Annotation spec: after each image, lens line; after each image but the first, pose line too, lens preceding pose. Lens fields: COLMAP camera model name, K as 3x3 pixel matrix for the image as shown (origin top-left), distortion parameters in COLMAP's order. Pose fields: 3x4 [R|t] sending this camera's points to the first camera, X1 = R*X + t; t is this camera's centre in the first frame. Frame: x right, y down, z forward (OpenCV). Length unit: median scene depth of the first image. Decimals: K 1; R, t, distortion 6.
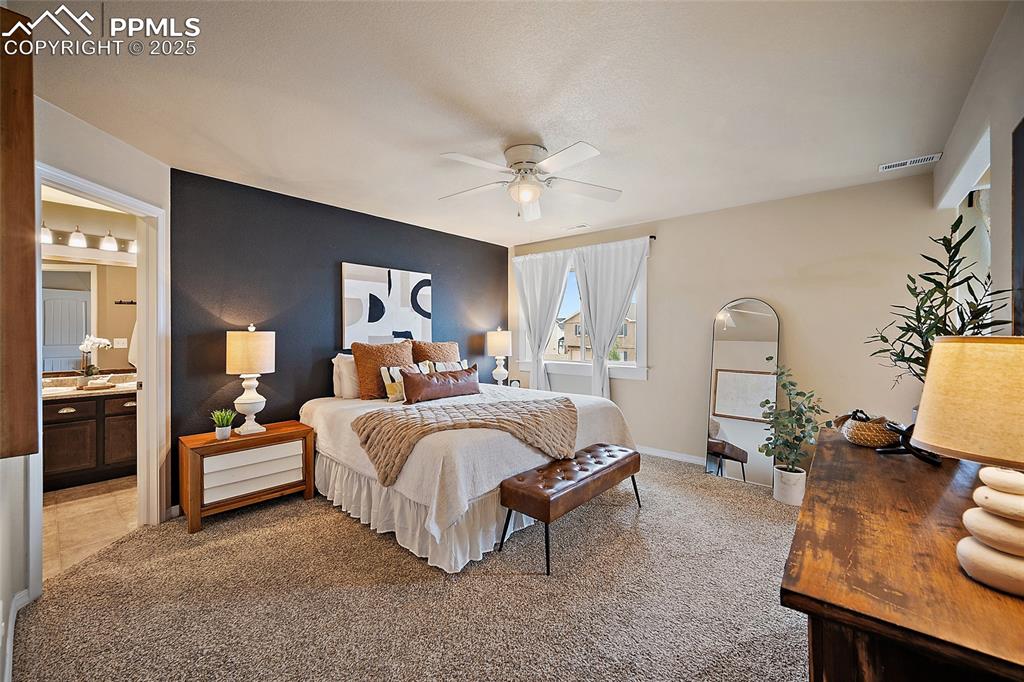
lens RADIAL K [[407.1, 0, 516.0], [0, 407.1, 334.1], [0, 0, 1]] dist [-0.003013, 0.000491]
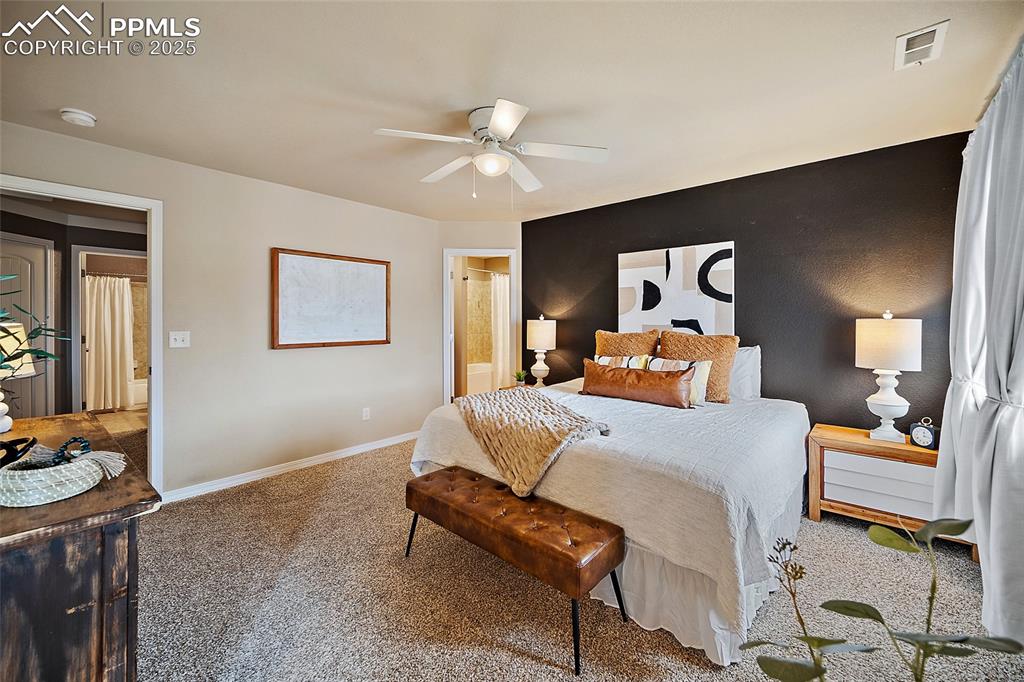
lens RADIAL K [[407.1, 0, 500.9], [0, 407.1, 323.0], [0, 0, 1]] dist [-0.003013, 0.000491]
pose [[-0.019759, 0.008737, -0.999767, 0.599789], [-0.004889, 0.999949, 0.008835, -0.005922], [0.999793, 0.005063, -0.019715, 0.683790]]
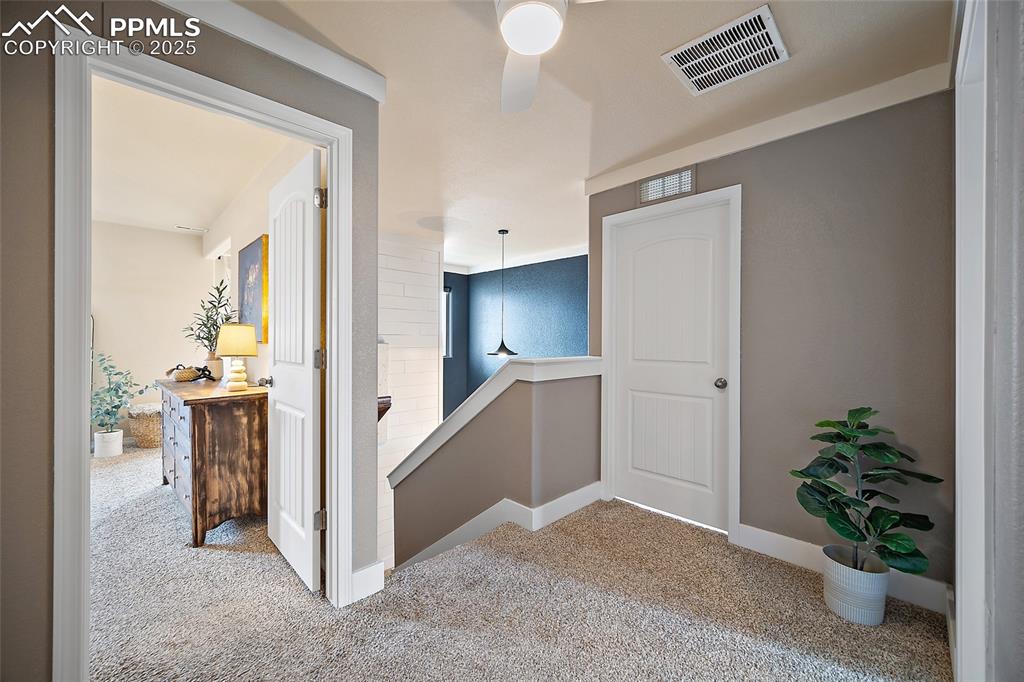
lens RADIAL K [[407.1, 0, 514.7], [0, 407.1, 339.9], [0, 0, 1]] dist [-0.003013, 0.000491]
pose [[0.083618, 0.005507, 0.996483, -0.471888], [0.001439, 0.999983, -0.005647, 0.037027], [-0.996497, 0.001906, 0.083609, -0.378735]]
